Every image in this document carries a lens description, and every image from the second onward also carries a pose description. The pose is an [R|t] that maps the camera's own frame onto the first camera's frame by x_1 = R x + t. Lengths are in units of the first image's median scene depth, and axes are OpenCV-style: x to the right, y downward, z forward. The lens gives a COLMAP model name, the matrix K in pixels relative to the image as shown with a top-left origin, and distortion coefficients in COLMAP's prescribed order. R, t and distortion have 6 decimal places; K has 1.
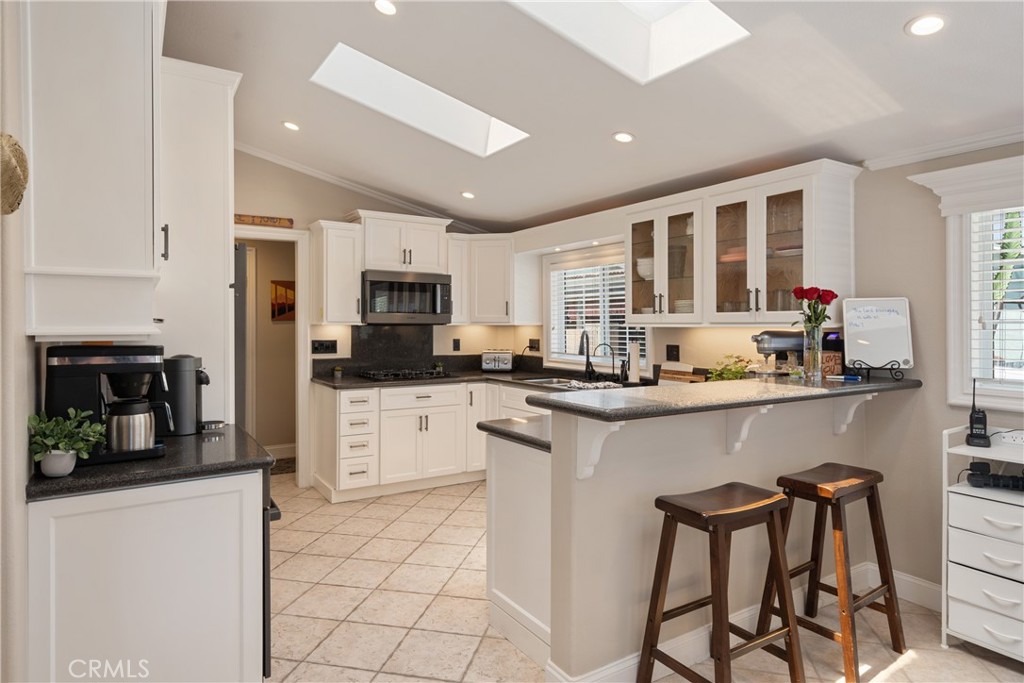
lens RADIAL K [[595.2, 0, 506.1], [0, 595.2, 334.1], [0, 0, 1]] dist [-0.002227, -0.000207]
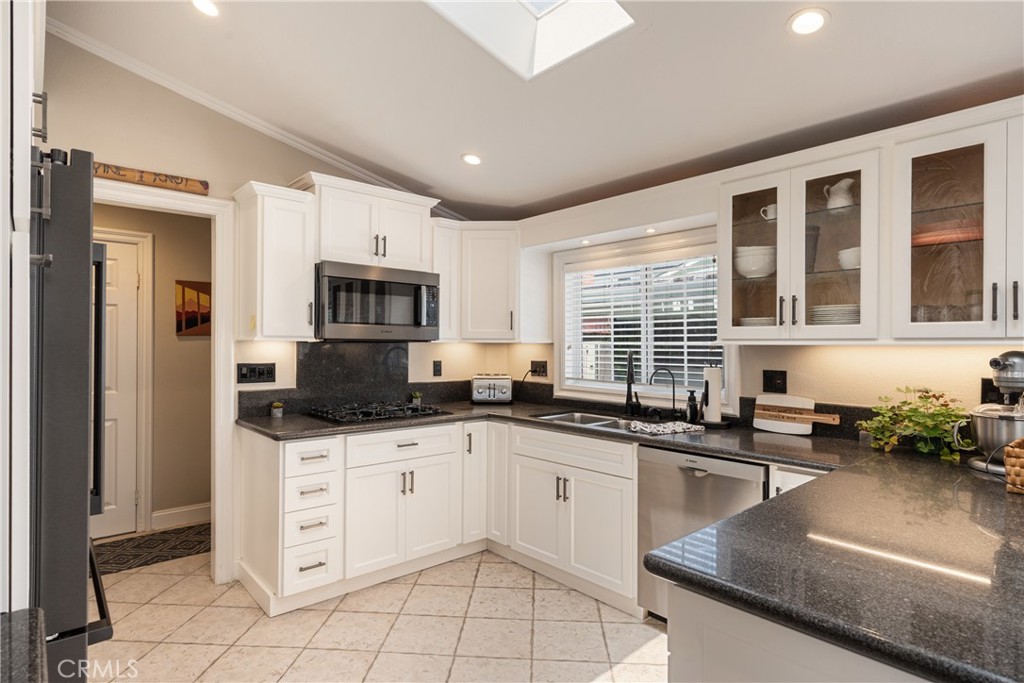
lens RADIAL K [[553.2, 0, 511.0], [0, 553.2, 349.0], [0, 0, 1]] dist [0.002575, 0.000138]
pose [[0.988040, 0.002109, 0.154182, -0.118833], [-0.000984, 0.999972, -0.007369, -0.001917], [-0.154193, 0.007129, 0.988015, 0.338579]]
